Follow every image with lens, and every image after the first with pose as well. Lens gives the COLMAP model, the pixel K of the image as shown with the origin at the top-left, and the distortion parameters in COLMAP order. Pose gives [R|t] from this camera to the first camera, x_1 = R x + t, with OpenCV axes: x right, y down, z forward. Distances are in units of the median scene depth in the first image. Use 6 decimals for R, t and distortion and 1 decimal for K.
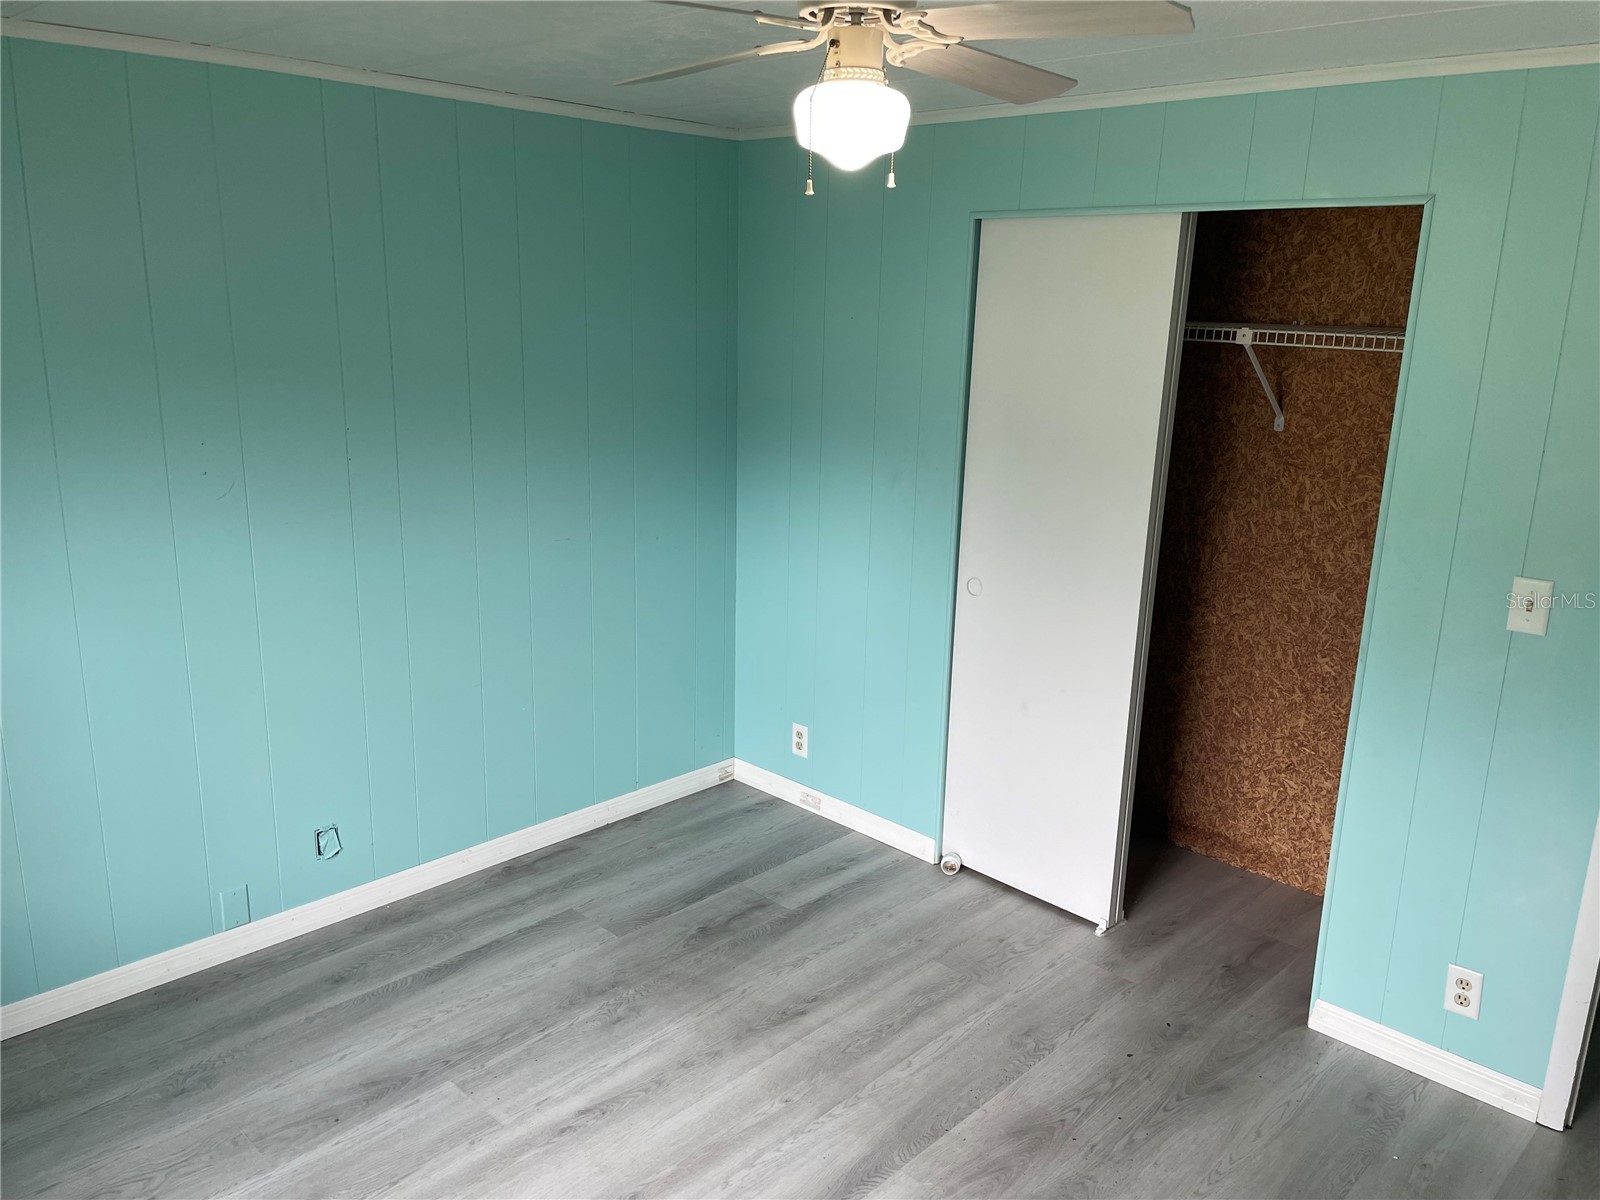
lens RADIAL K [[1211.9, 0, 803.7], [0, 1211.9, 575.5], [0, 0, 1]] dist [0.119813, -0.143001]
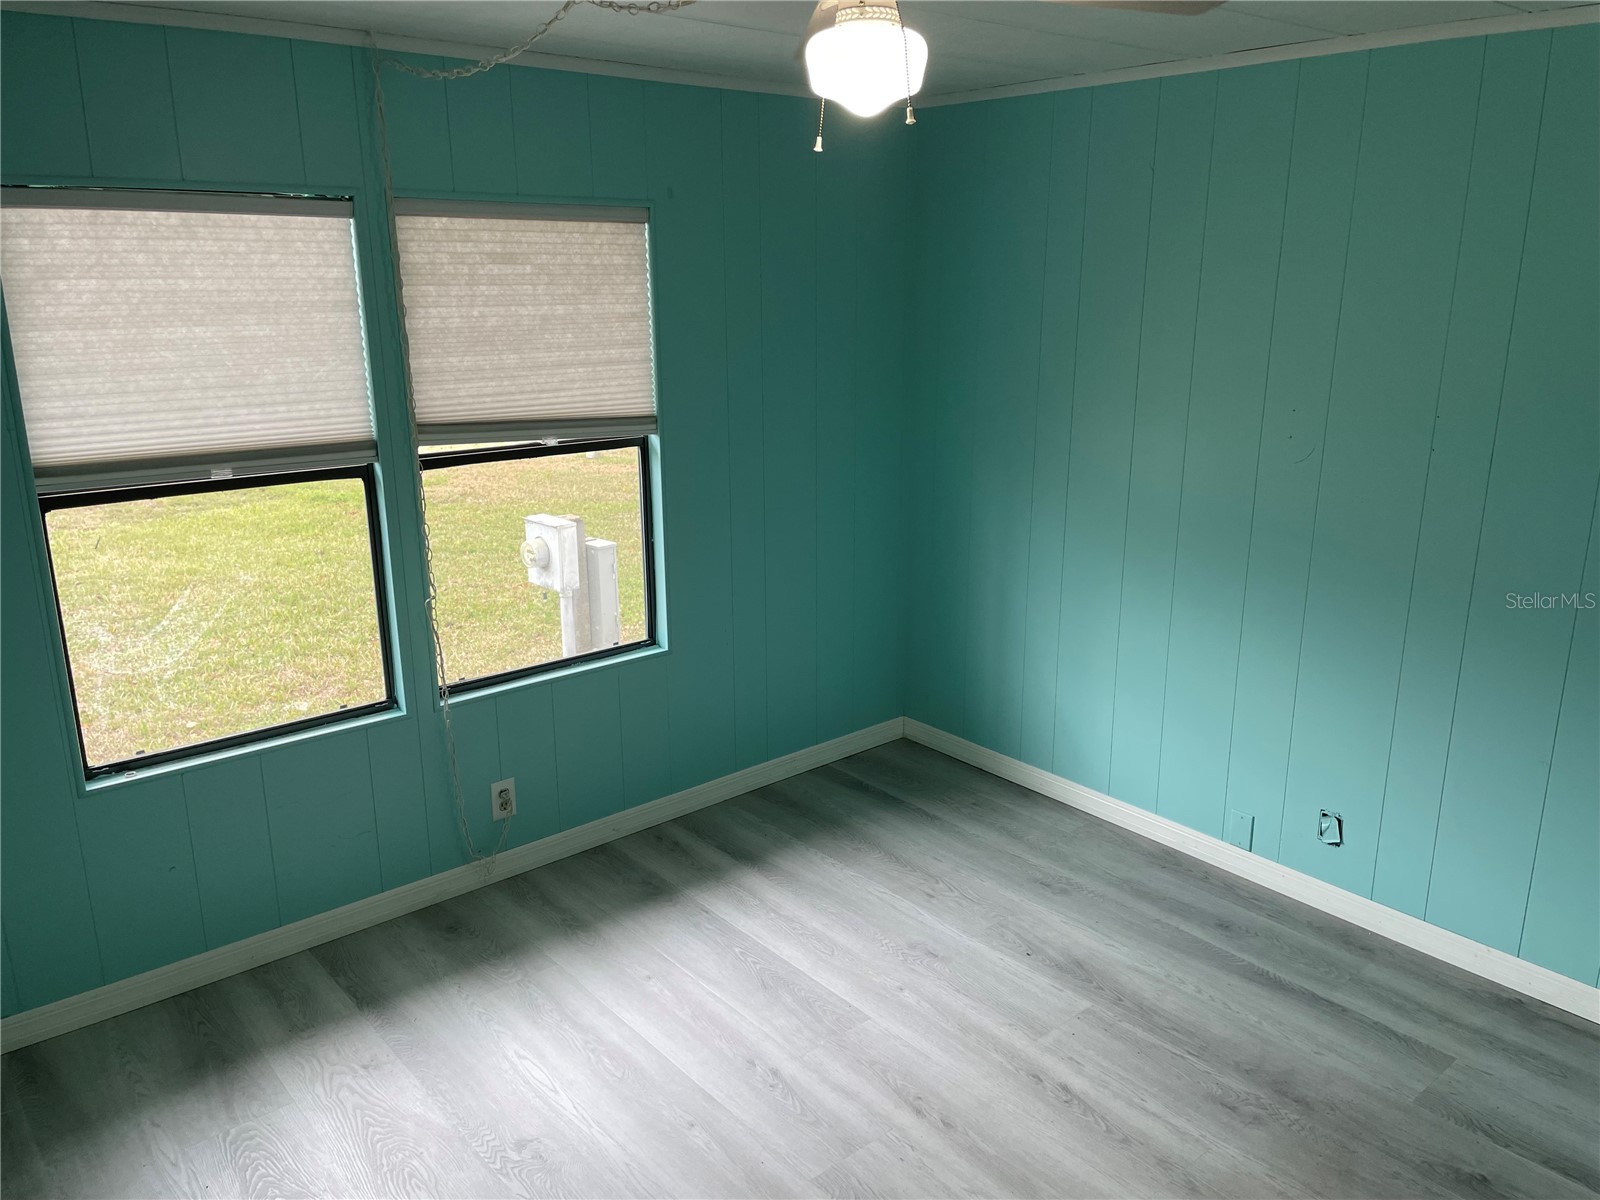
lens RADIAL K [[1211.9, 0, 803.7], [0, 1211.9, 575.5], [0, 0, 1]] dist [0.119813, -0.143001]
pose [[-0.091331, 0.224951, -0.970080, 0.644790], [-0.230723, 0.942864, 0.240362, -0.129694], [0.968724, 0.245772, -0.034211, 0.664532]]
